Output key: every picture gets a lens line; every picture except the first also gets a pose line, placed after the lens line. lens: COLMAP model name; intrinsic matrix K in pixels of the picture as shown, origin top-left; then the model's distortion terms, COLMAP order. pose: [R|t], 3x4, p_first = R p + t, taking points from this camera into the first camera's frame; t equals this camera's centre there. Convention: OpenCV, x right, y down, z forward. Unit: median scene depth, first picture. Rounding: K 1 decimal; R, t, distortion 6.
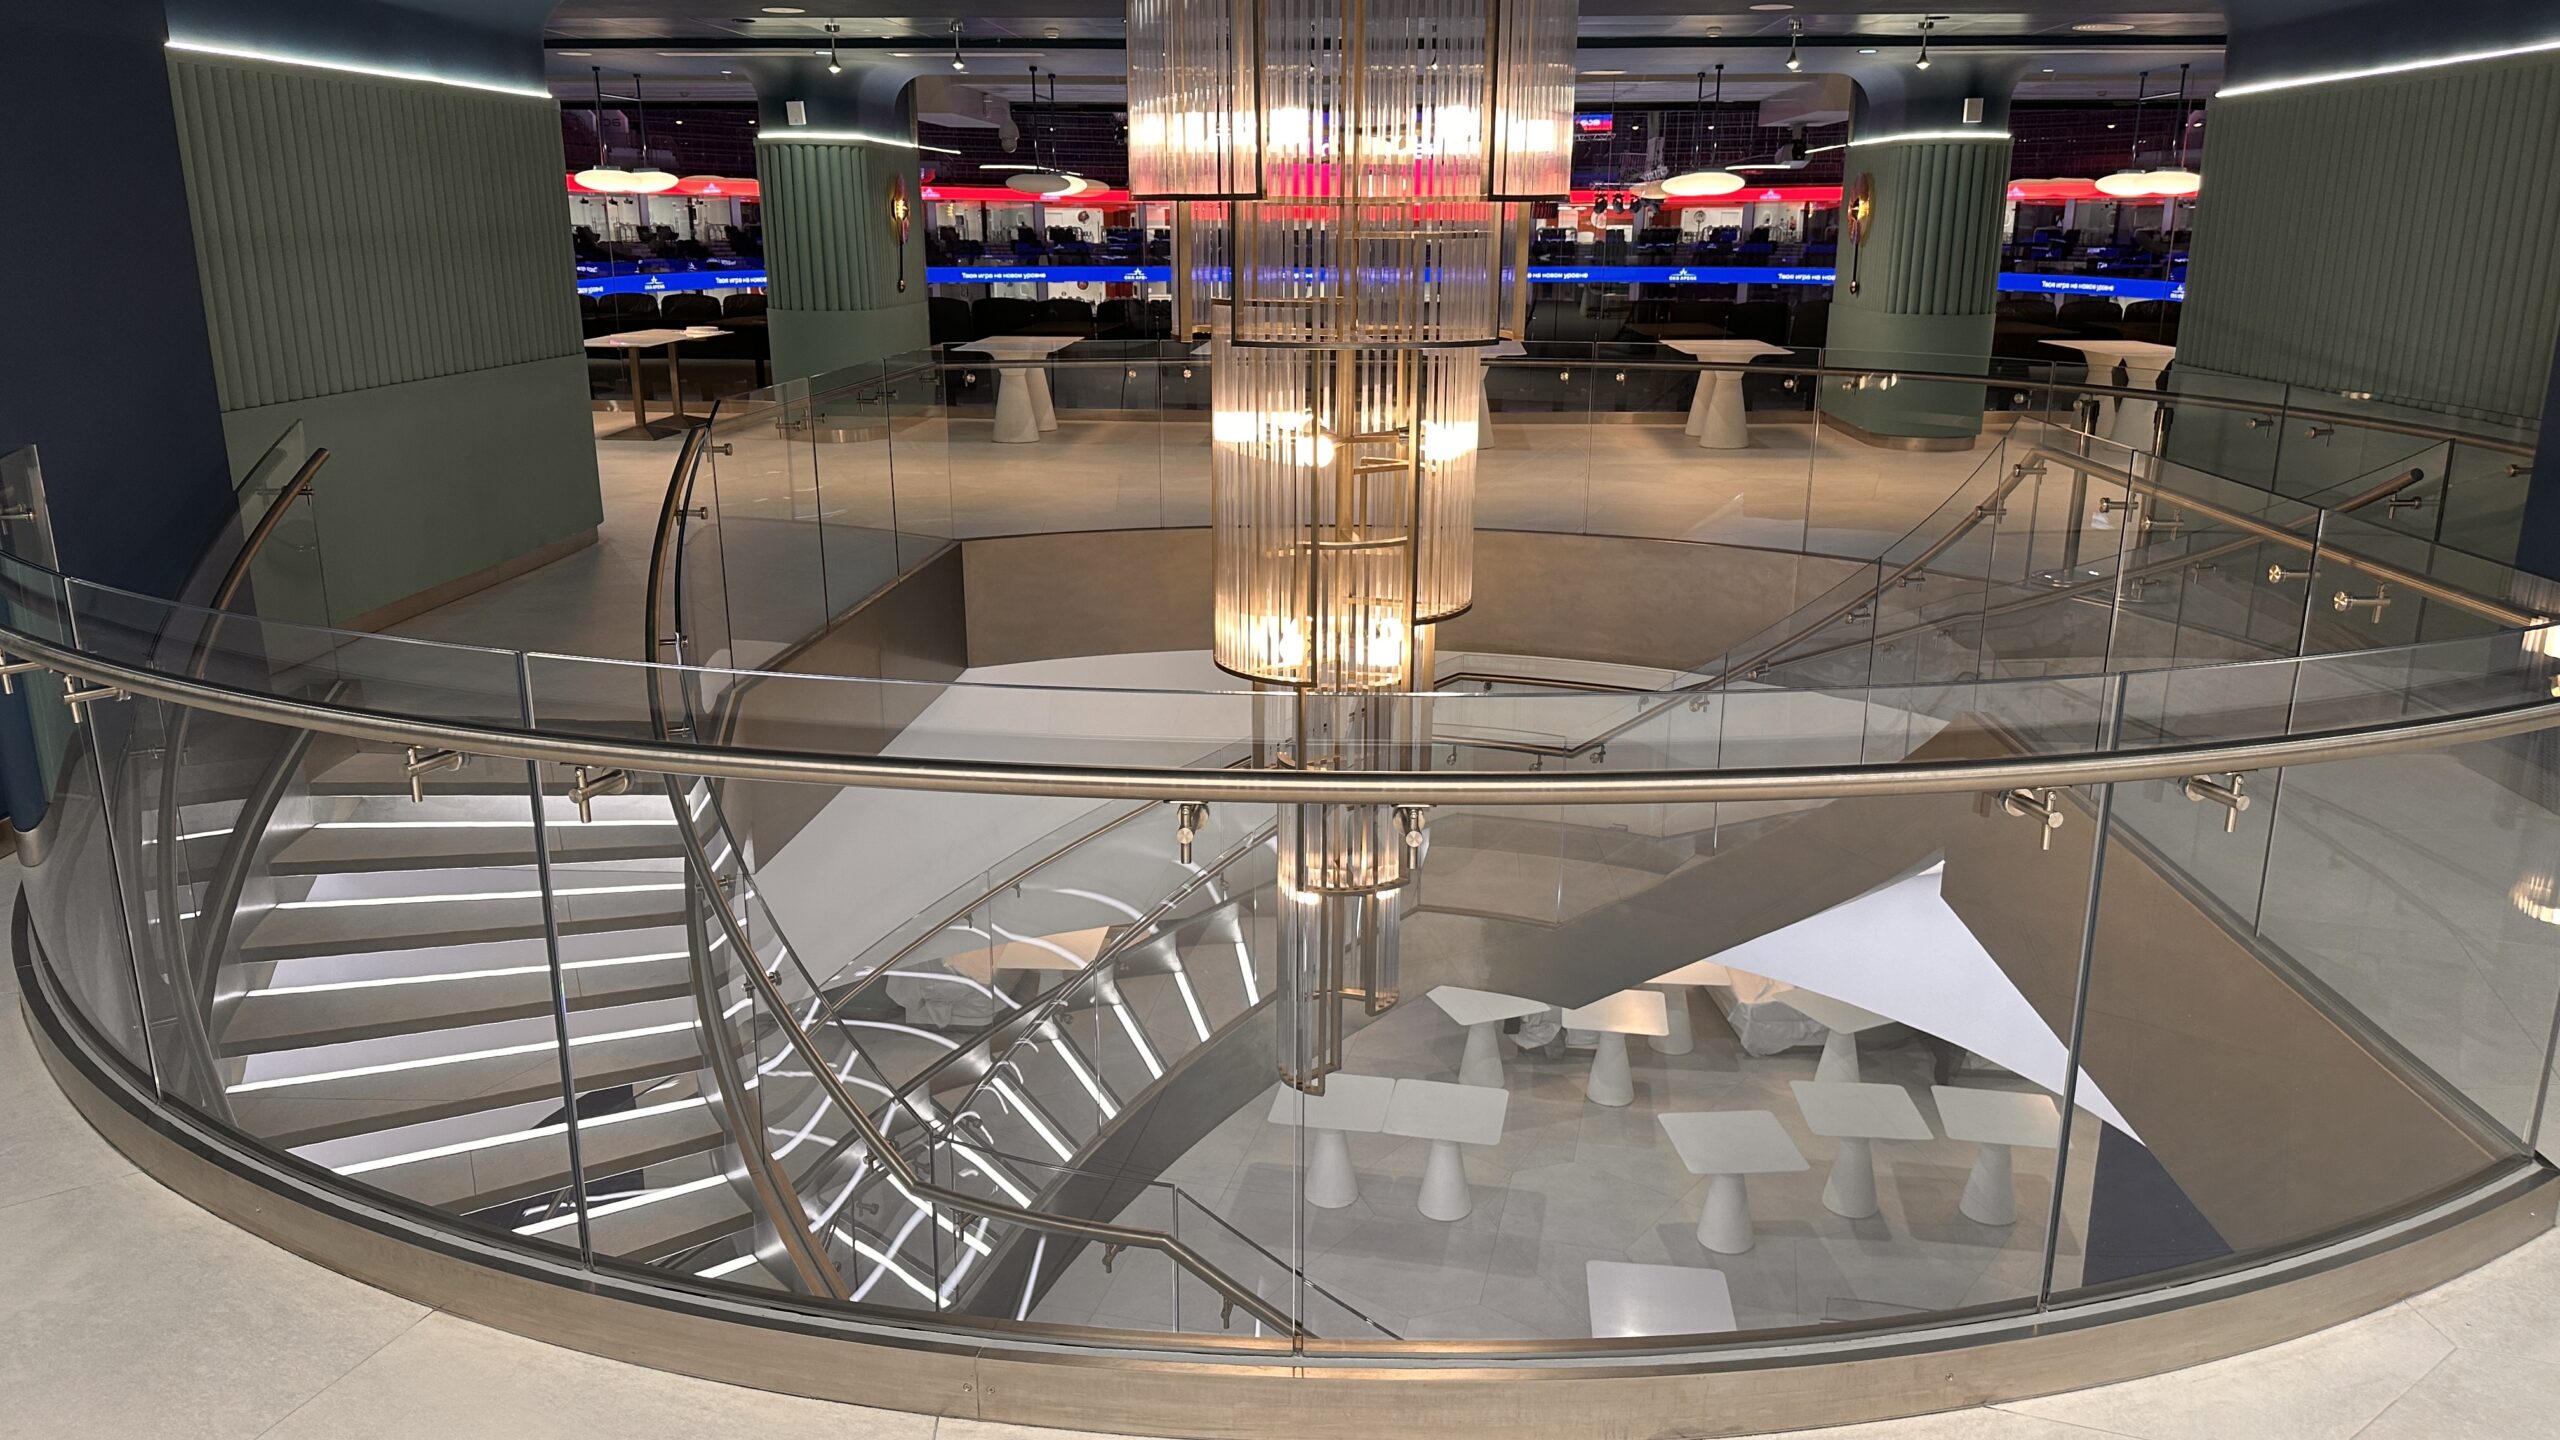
lens RADIAL K [[1781.4, 0, 1280.0], [0, 1781.4, 720.0], [0, 0, 1]] dist [0.029609, -0.021010]
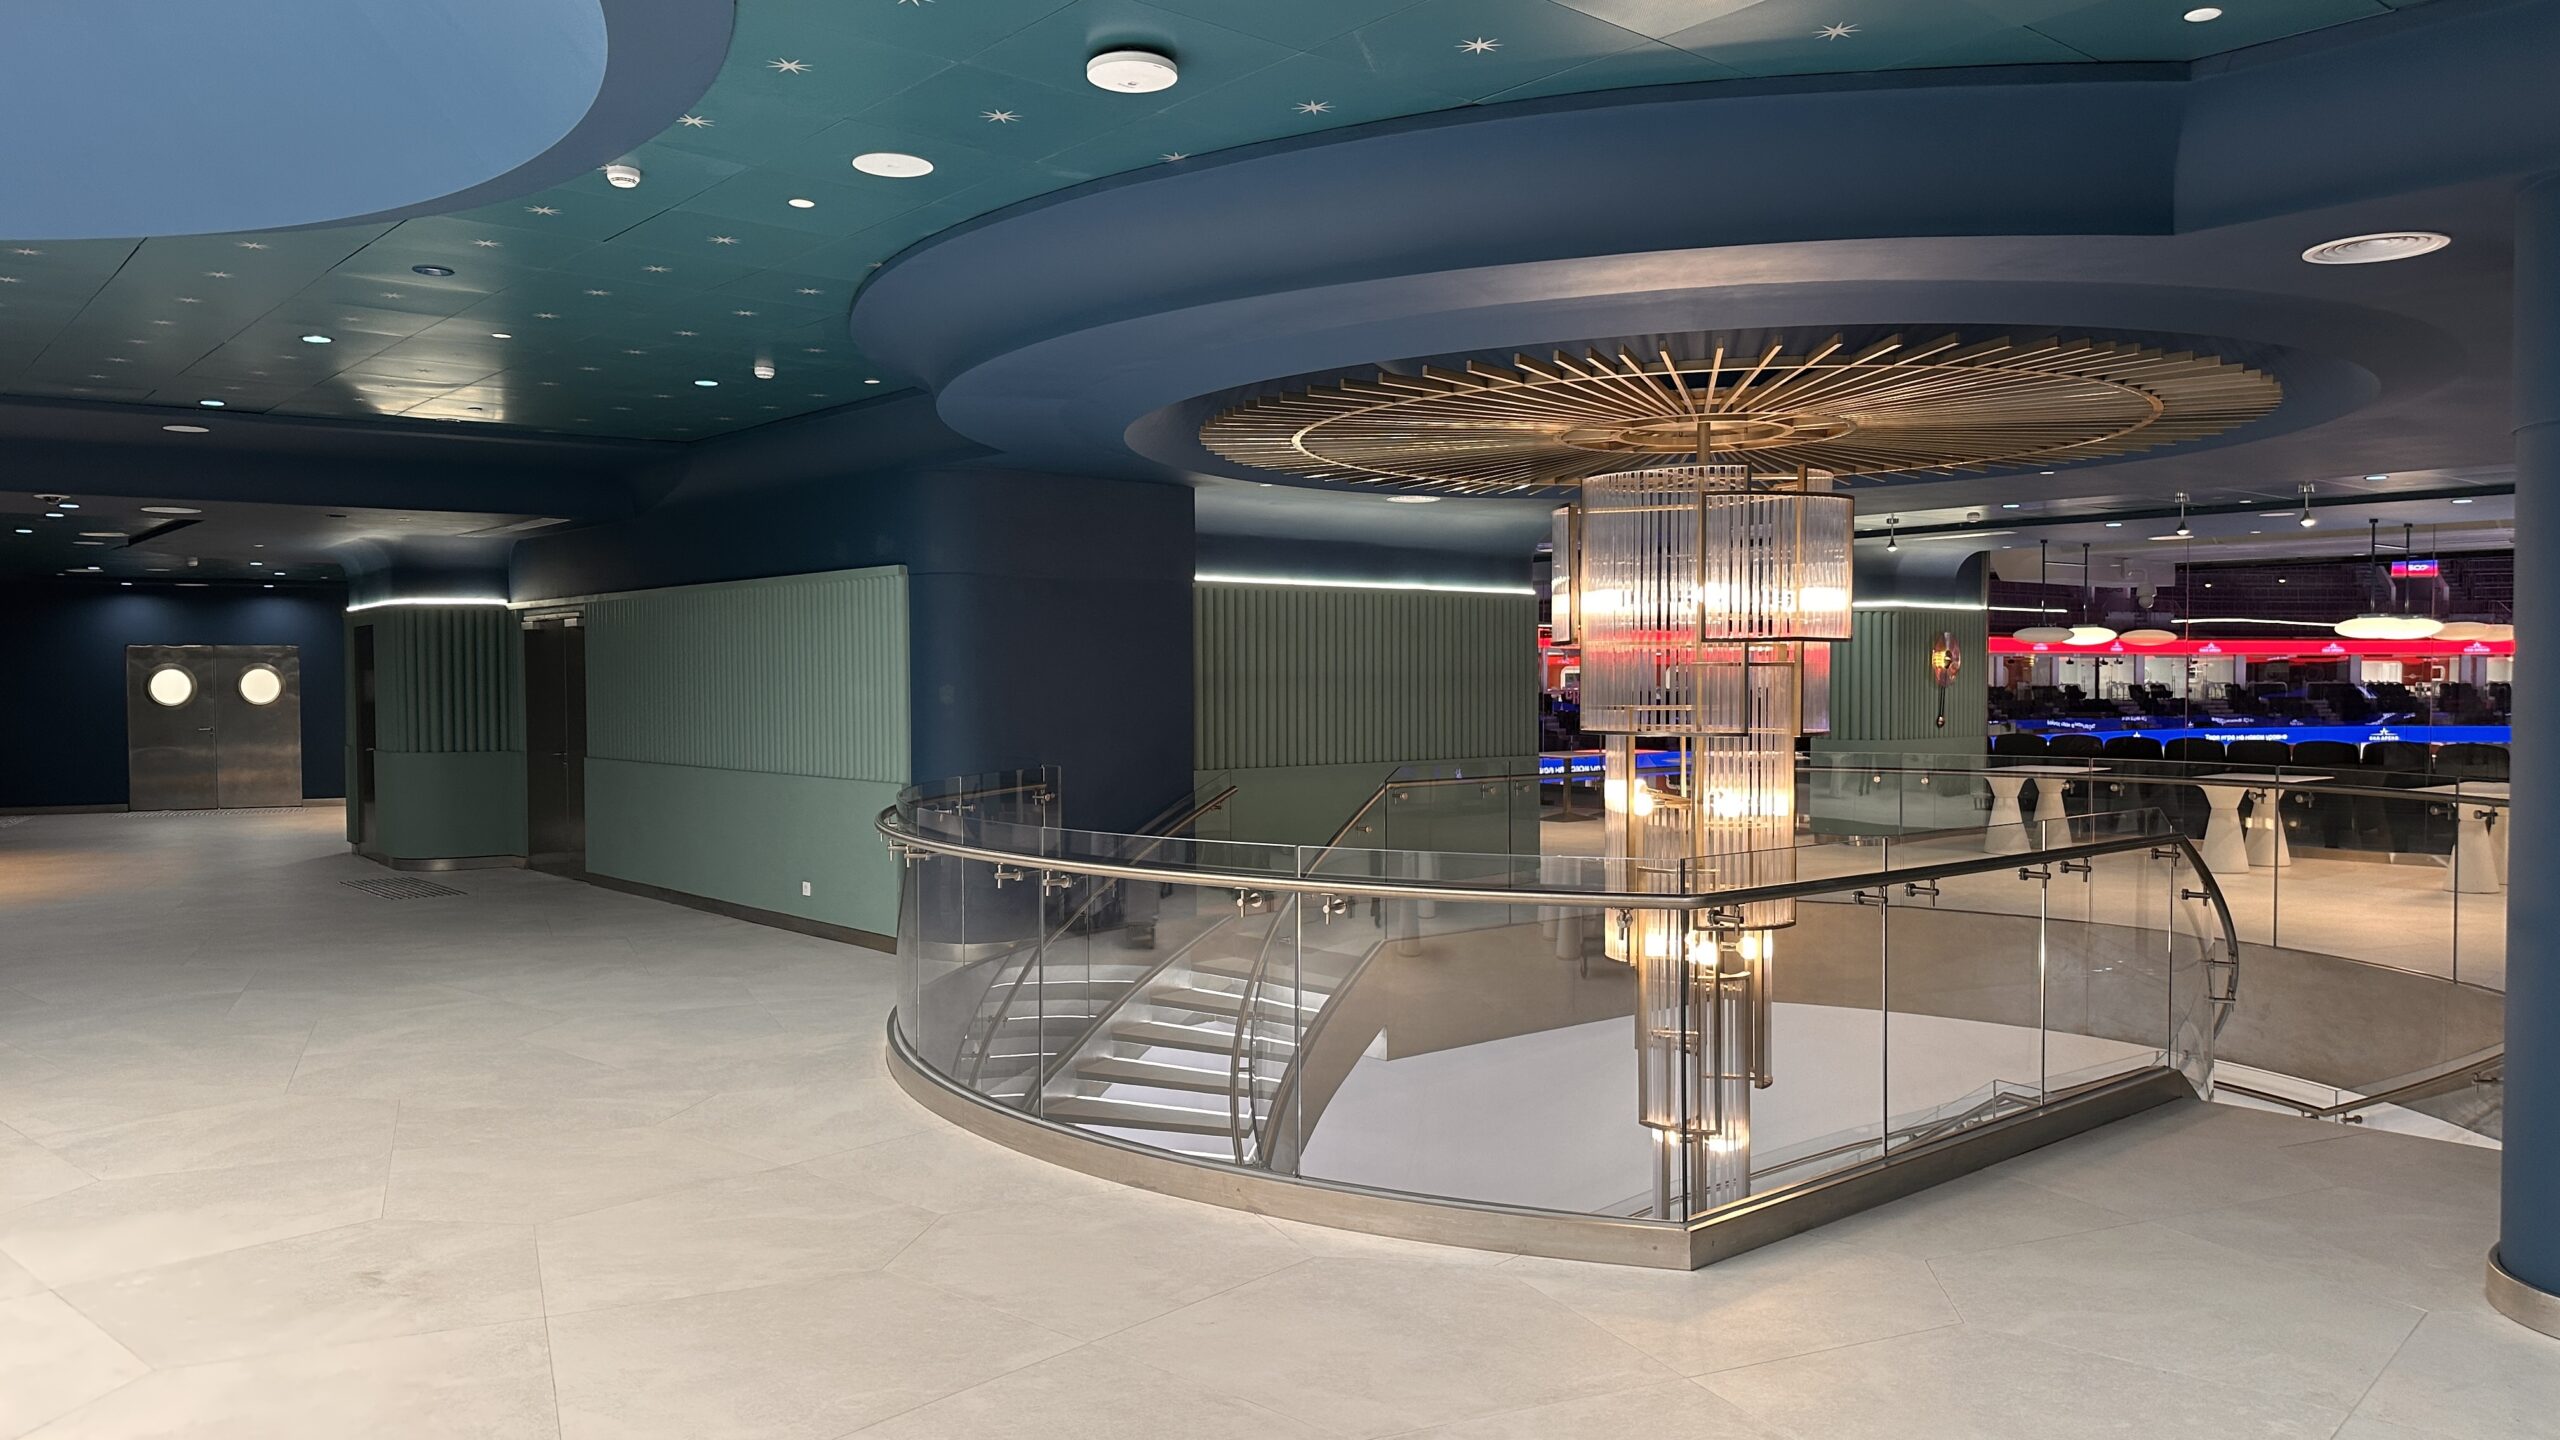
lens RADIAL K [[1771.3, 0, 1276.5], [0, 1771.3, 722.6], [0, 0, 1]] dist [0.063573, -0.066850]
pose [[0.687041, 0.016110, -0.726440, 0.745640], [-0.194632, 0.967301, -0.162624, 0.068727], [0.700066, 0.253118, 0.667712, -0.183810]]
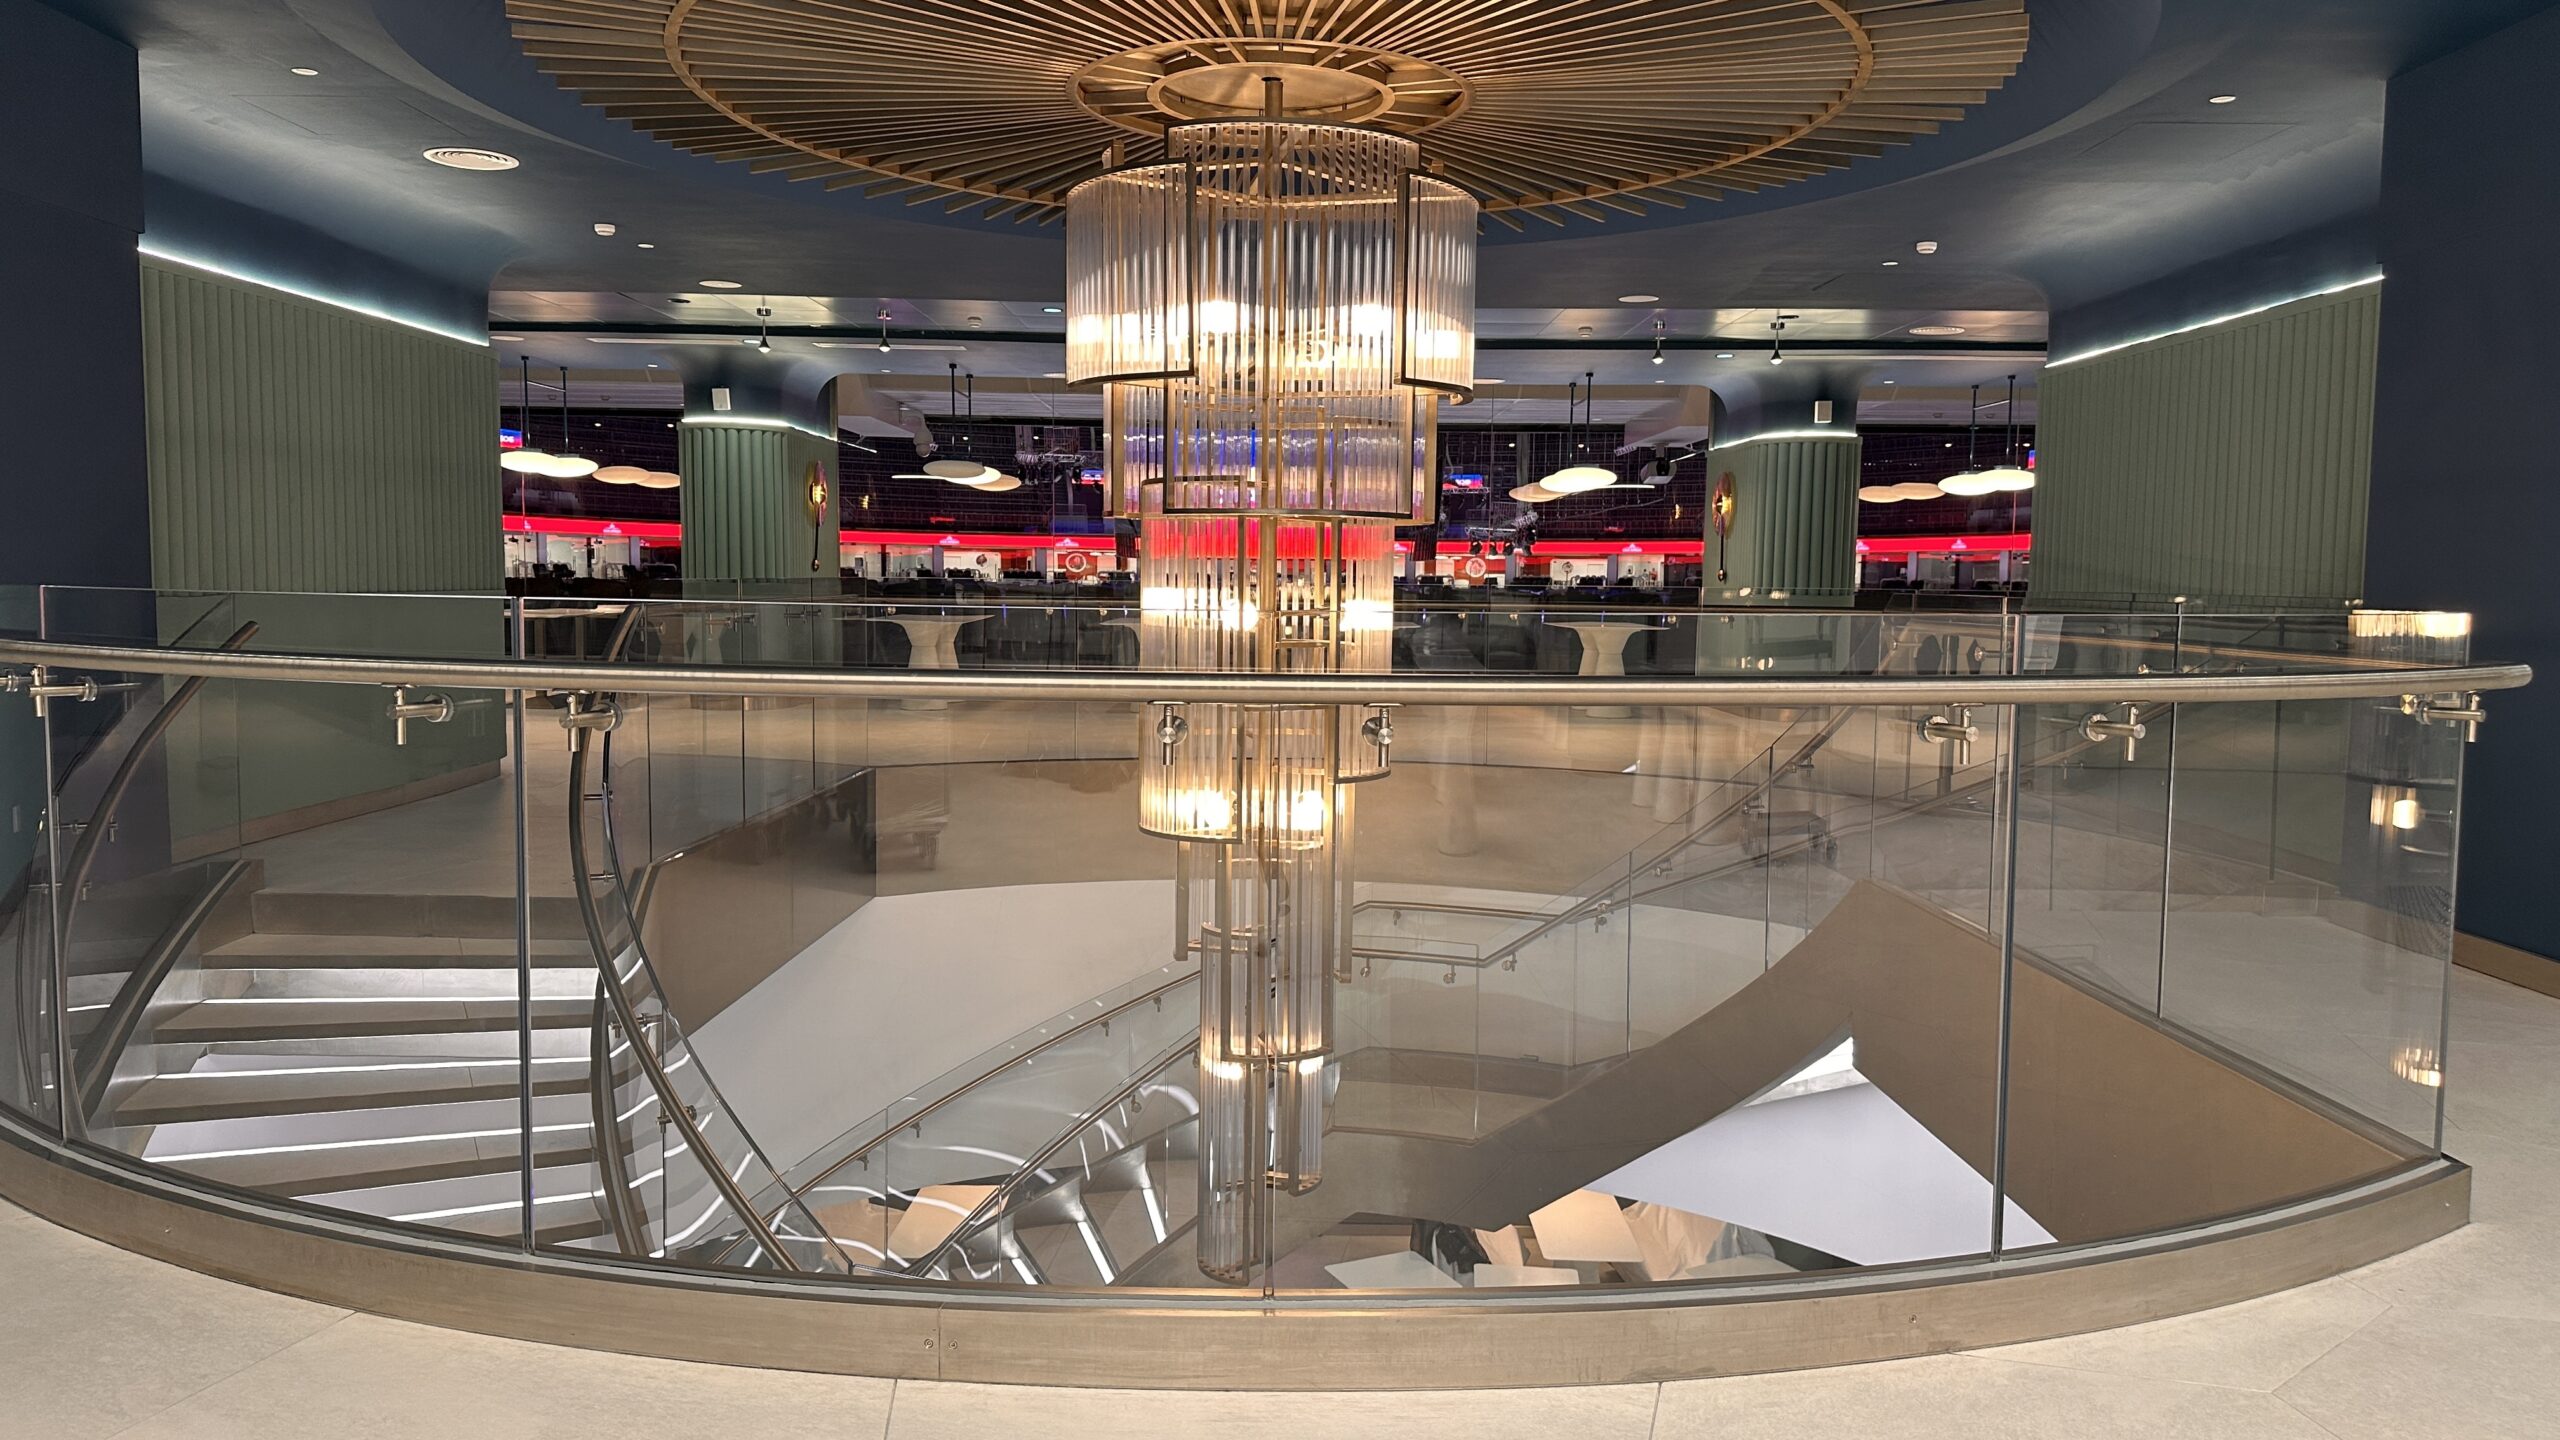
lens RADIAL K [[1771.3, 0, 1276.5], [0, 1771.3, 722.6], [0, 0, 1]] dist [0.063573, -0.066850]
pose [[0.998101, 0.005499, 0.061353, -0.018910], [0.006172, 0.982067, -0.188432, 0.090113], [-0.061289, 0.188453, 0.980168, -0.011363]]
